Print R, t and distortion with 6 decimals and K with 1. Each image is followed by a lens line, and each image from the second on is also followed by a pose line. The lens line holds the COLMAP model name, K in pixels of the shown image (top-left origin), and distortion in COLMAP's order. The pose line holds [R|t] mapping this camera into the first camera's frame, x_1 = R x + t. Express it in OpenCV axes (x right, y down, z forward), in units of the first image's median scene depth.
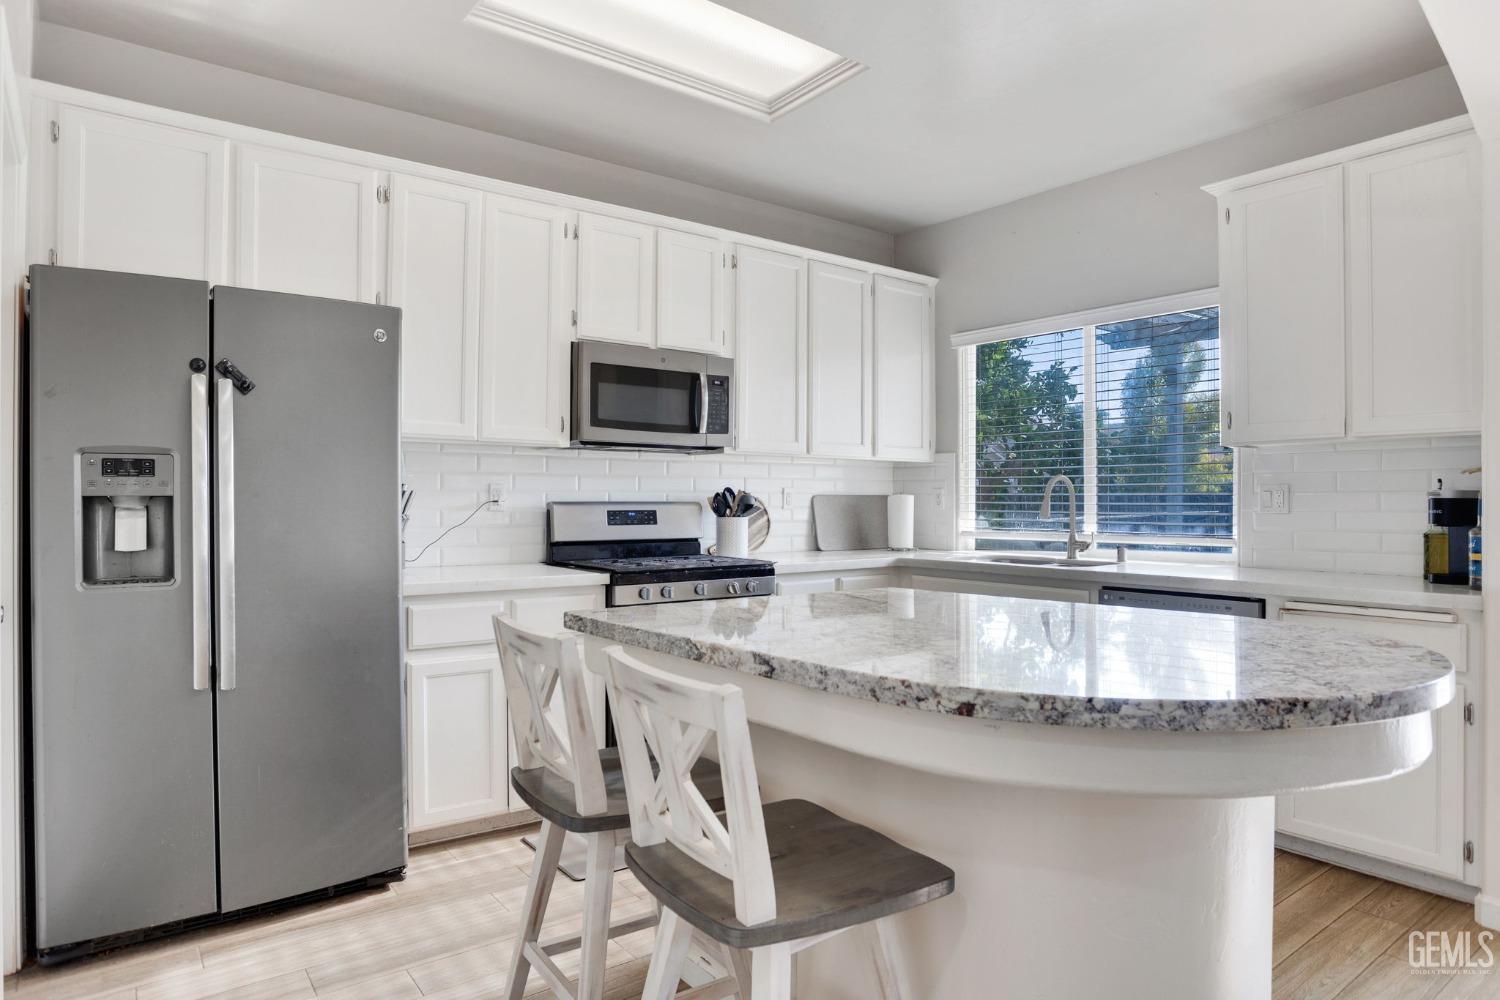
lens RADIAL K [[978.9, 0, 750.0], [0, 978.9, 500.0], [0, 0, 1]] dist [0.004206, 0.004551]
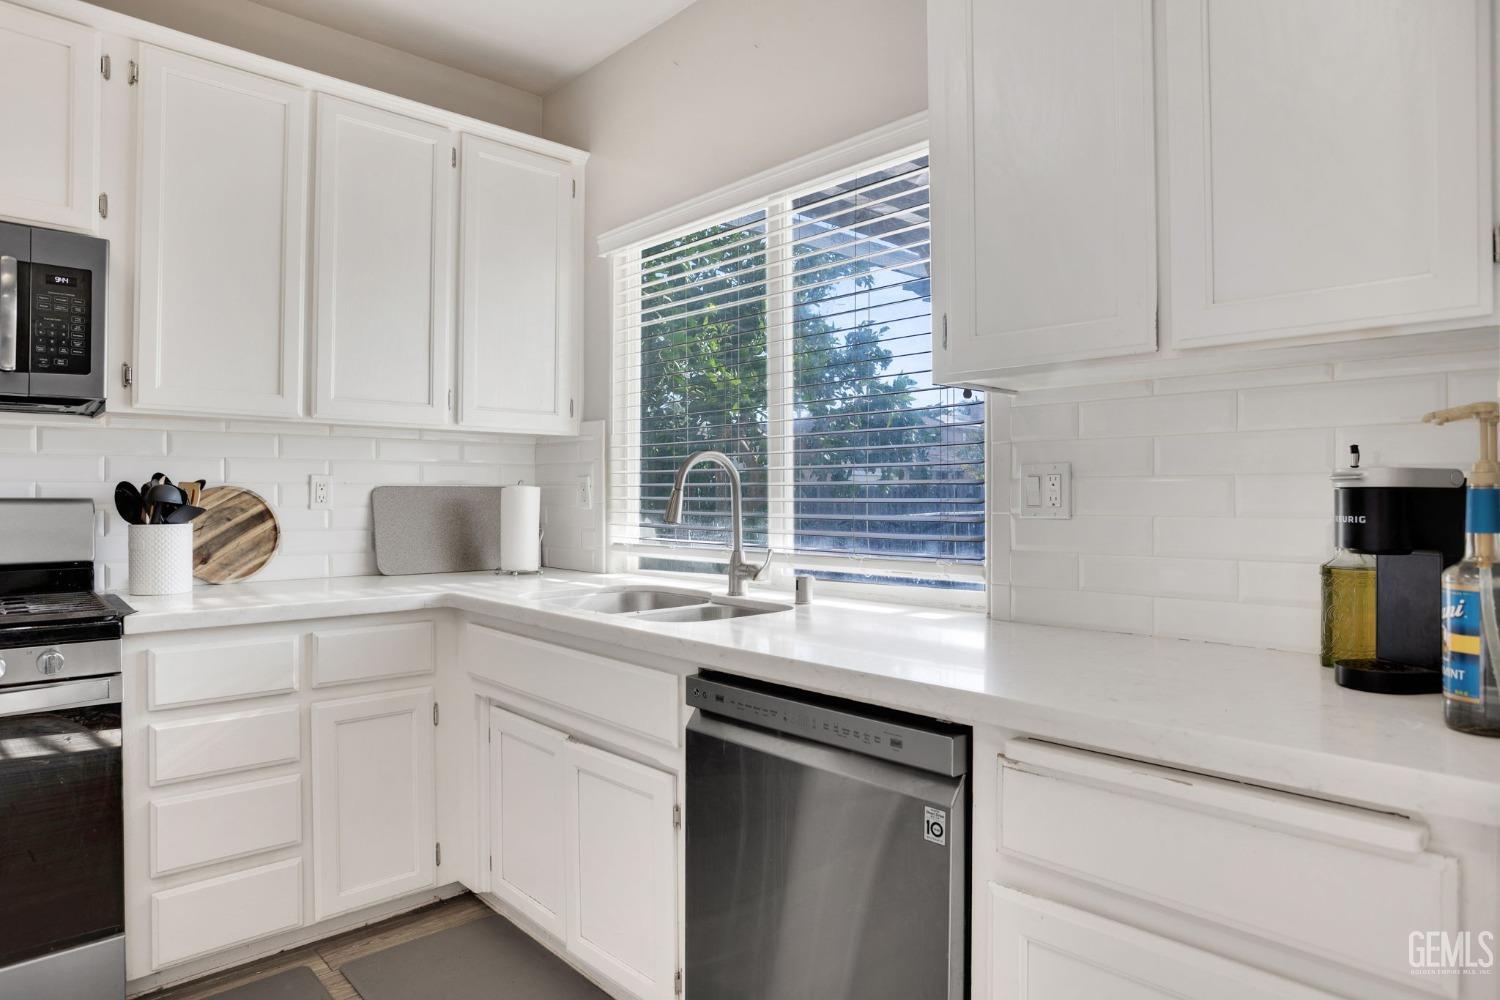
lens RADIAL K [[901.9, 0, 750.0], [0, 901.9, 500.0], [0, 0, 1]] dist [-0.032569, 0.001119]
pose [[0.998376, -0.002212, 0.056926, 0.314828], [0.001866, 0.999979, 0.006131, 0.000537], [-0.056939, -0.006015, 0.998360, 0.477246]]
